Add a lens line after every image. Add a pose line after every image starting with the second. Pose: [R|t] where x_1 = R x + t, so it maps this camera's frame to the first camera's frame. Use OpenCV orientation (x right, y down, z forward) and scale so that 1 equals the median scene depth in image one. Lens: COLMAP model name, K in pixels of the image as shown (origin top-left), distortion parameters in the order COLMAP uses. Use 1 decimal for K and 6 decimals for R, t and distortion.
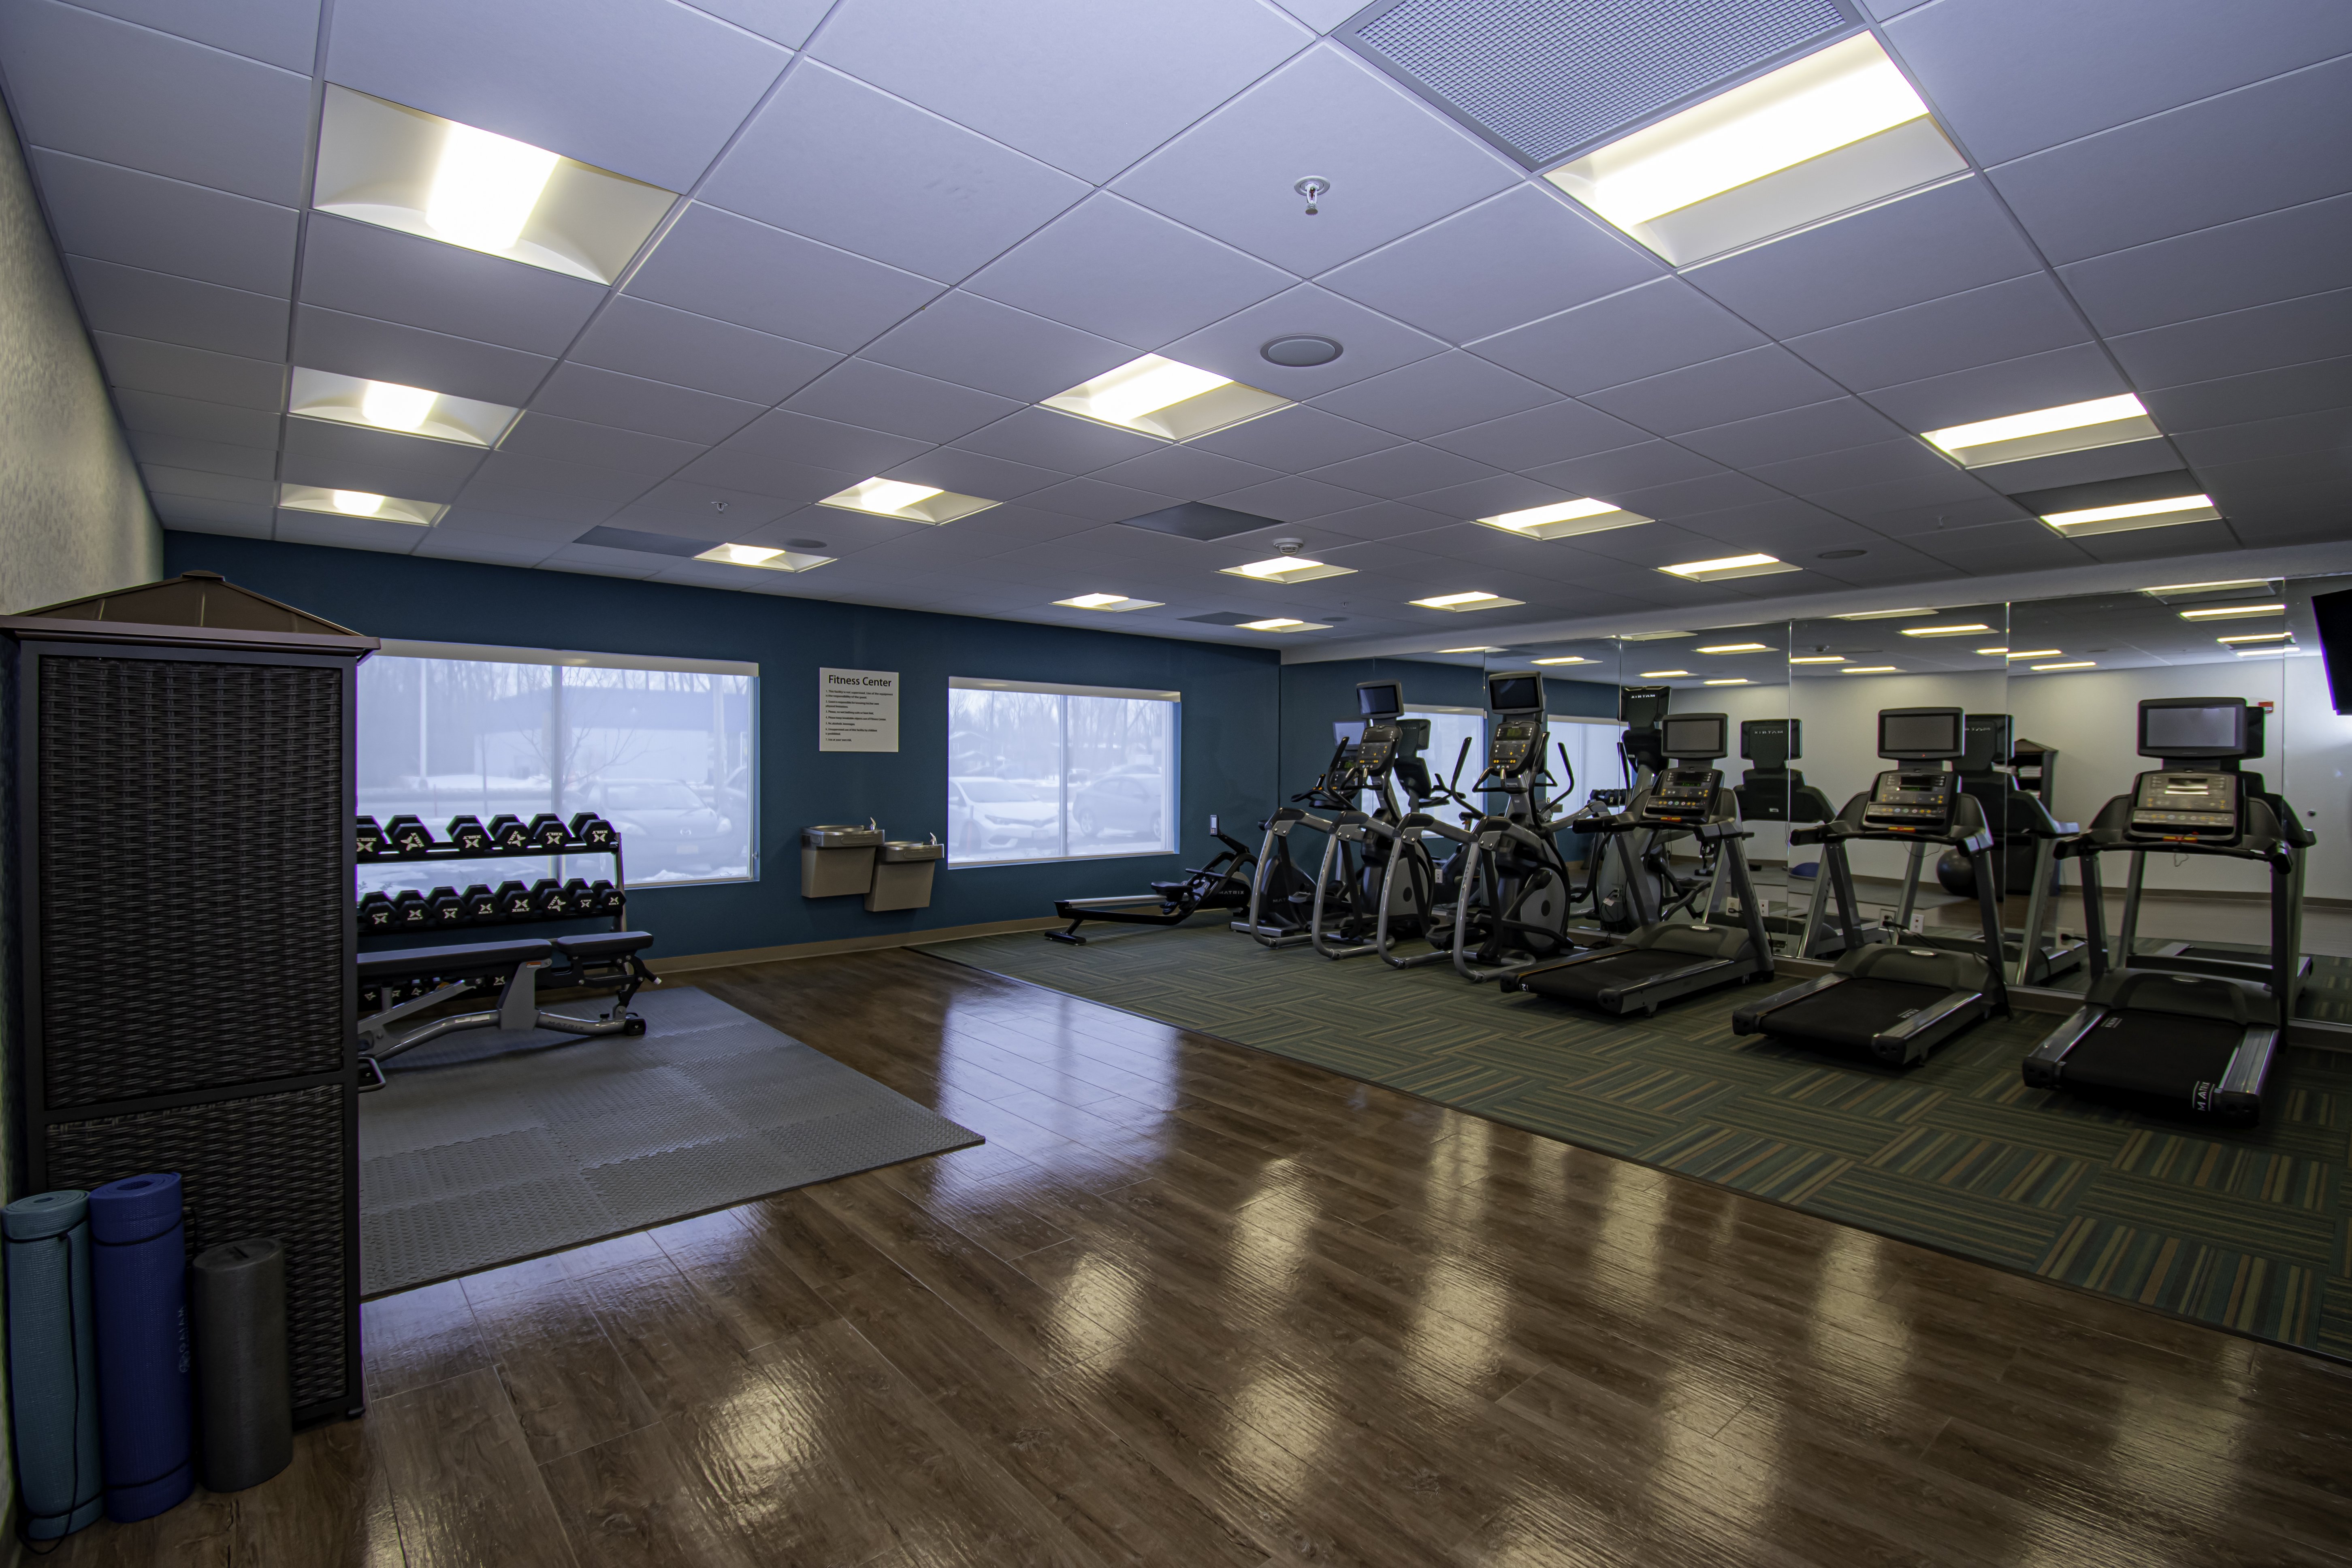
lens RADIAL K [[1023.4, 0, 1176.0], [0, 1023.4, 784.0], [0, 0, 1]] dist [0.034730, 0.000086]
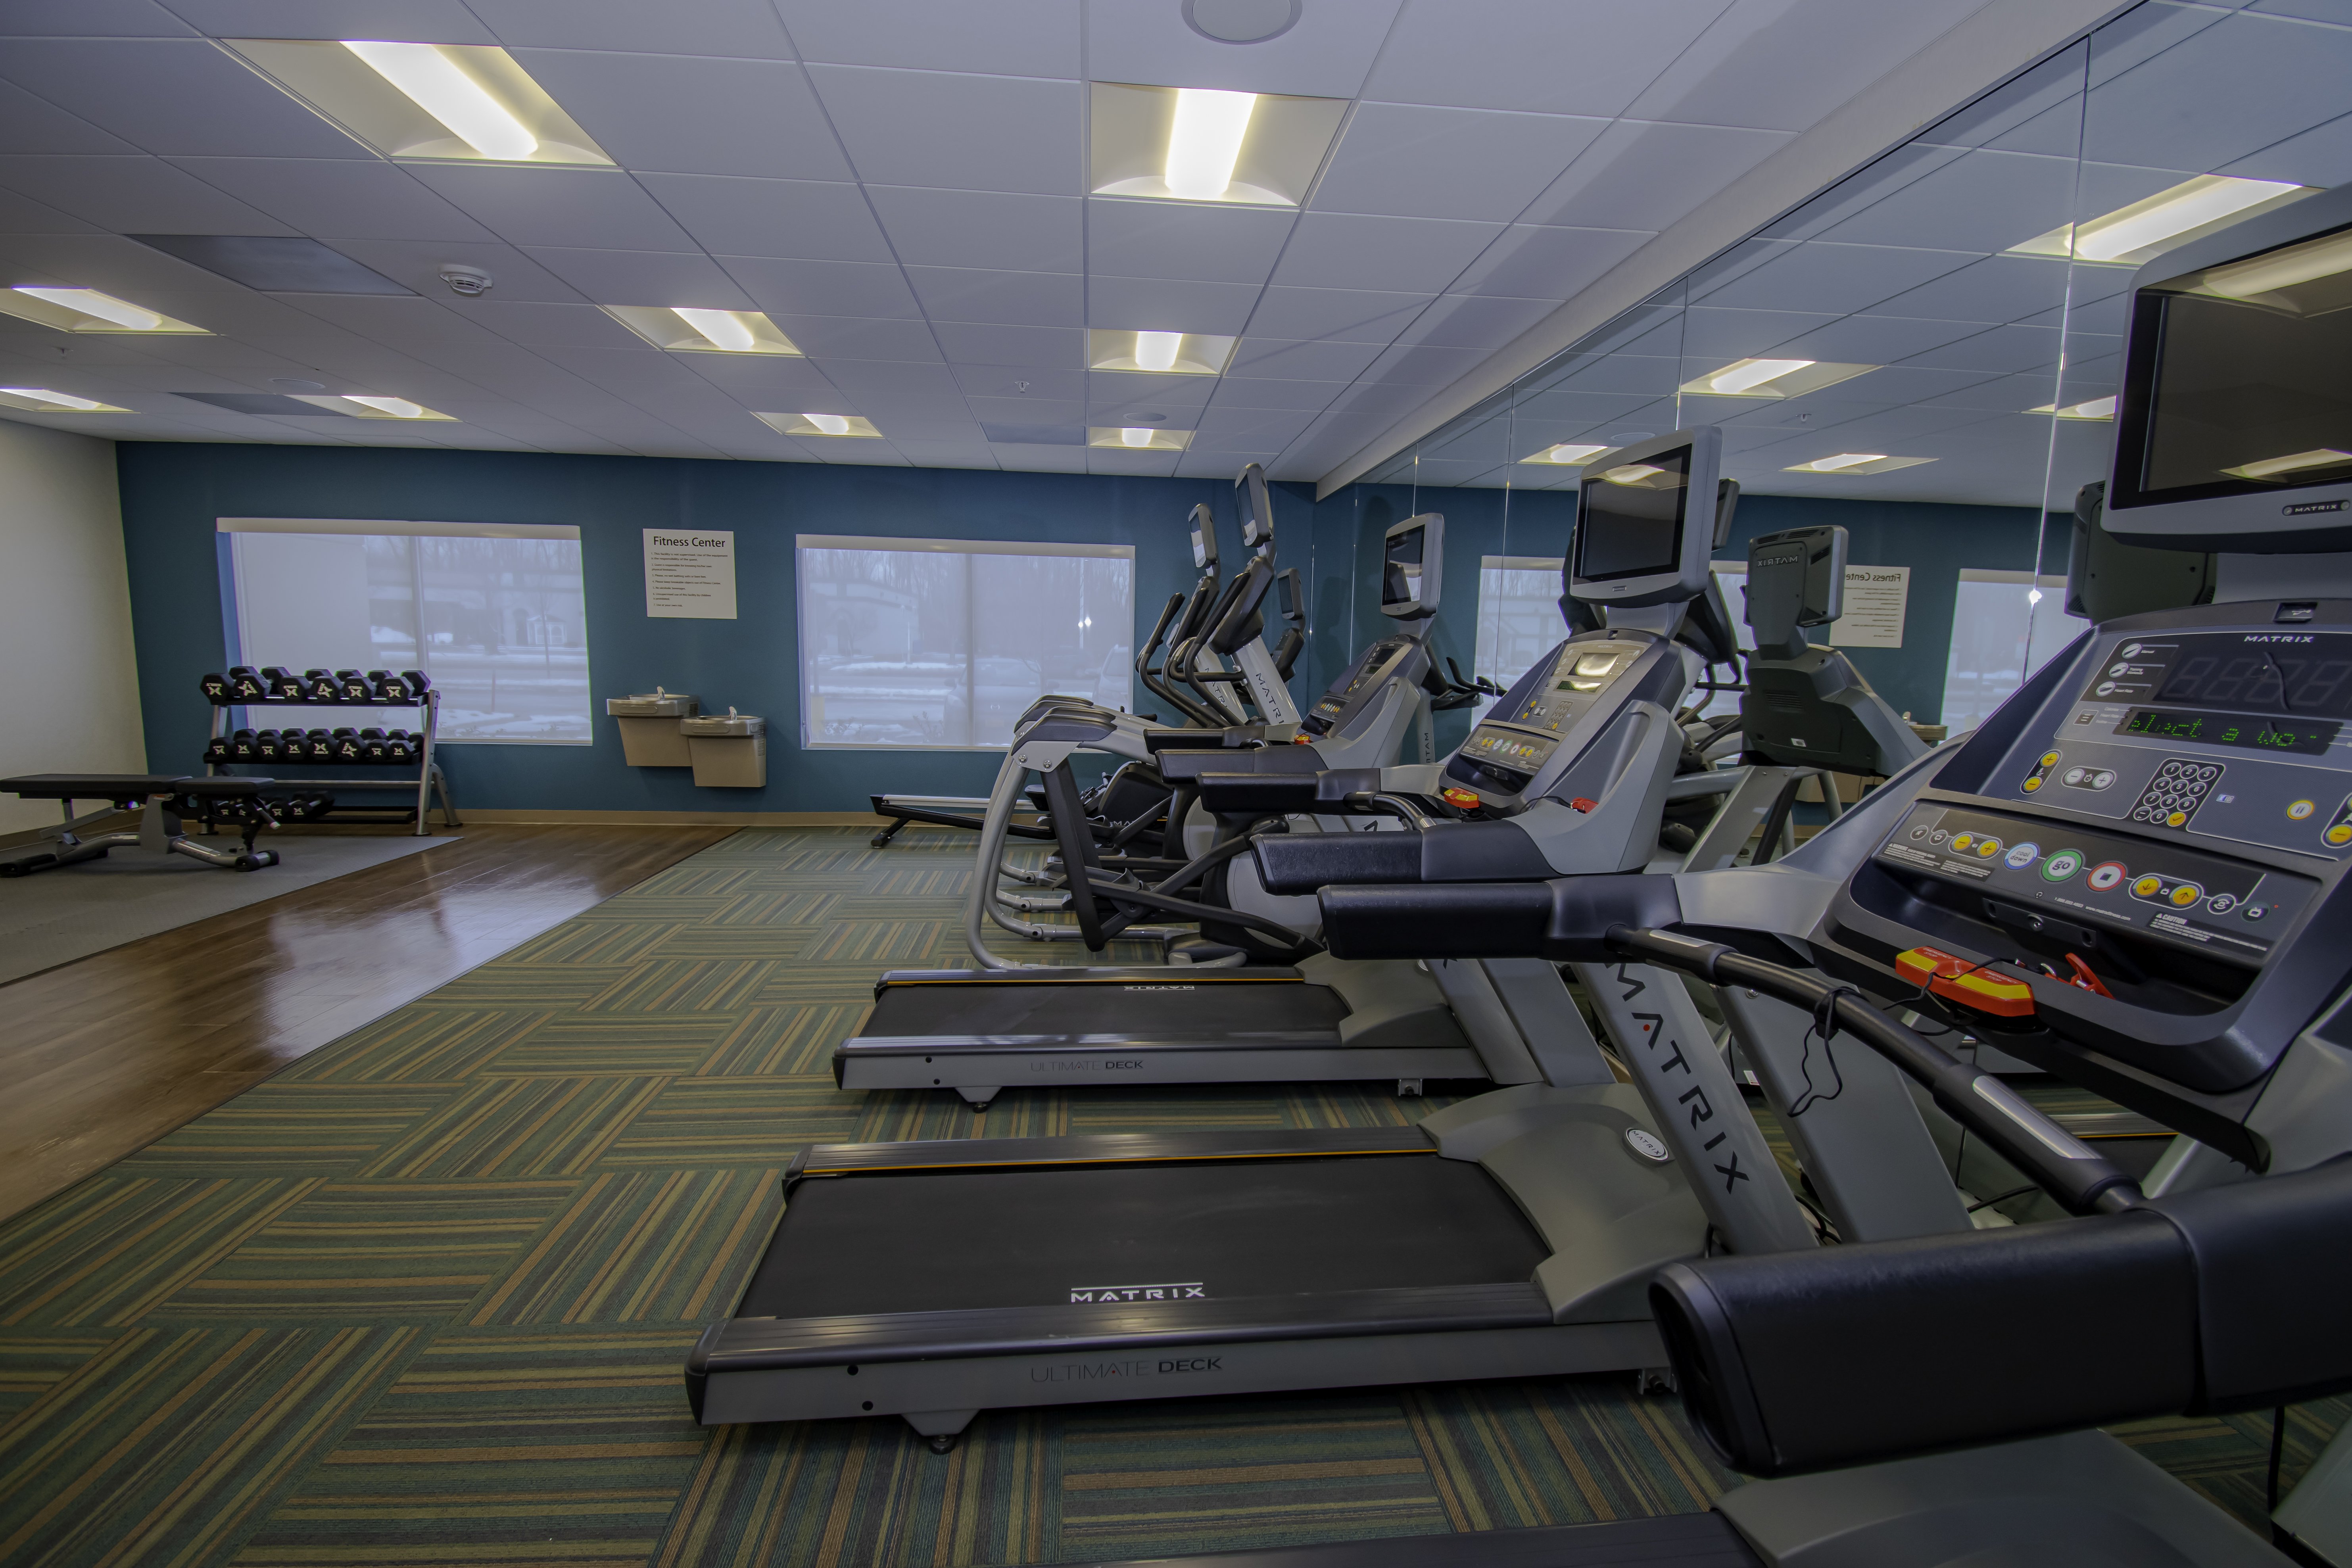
lens RADIAL K [[1018.1, 0, 1176.0], [0, 1018.1, 784.0], [0, 0, 1]] dist [0.000576, -0.000009]
pose [[0.821667, 0.092570, -0.562400, 0.621514], [-0.030848, 0.992499, 0.118294, -0.004358], [0.569132, -0.079849, 0.818360, 0.485125]]
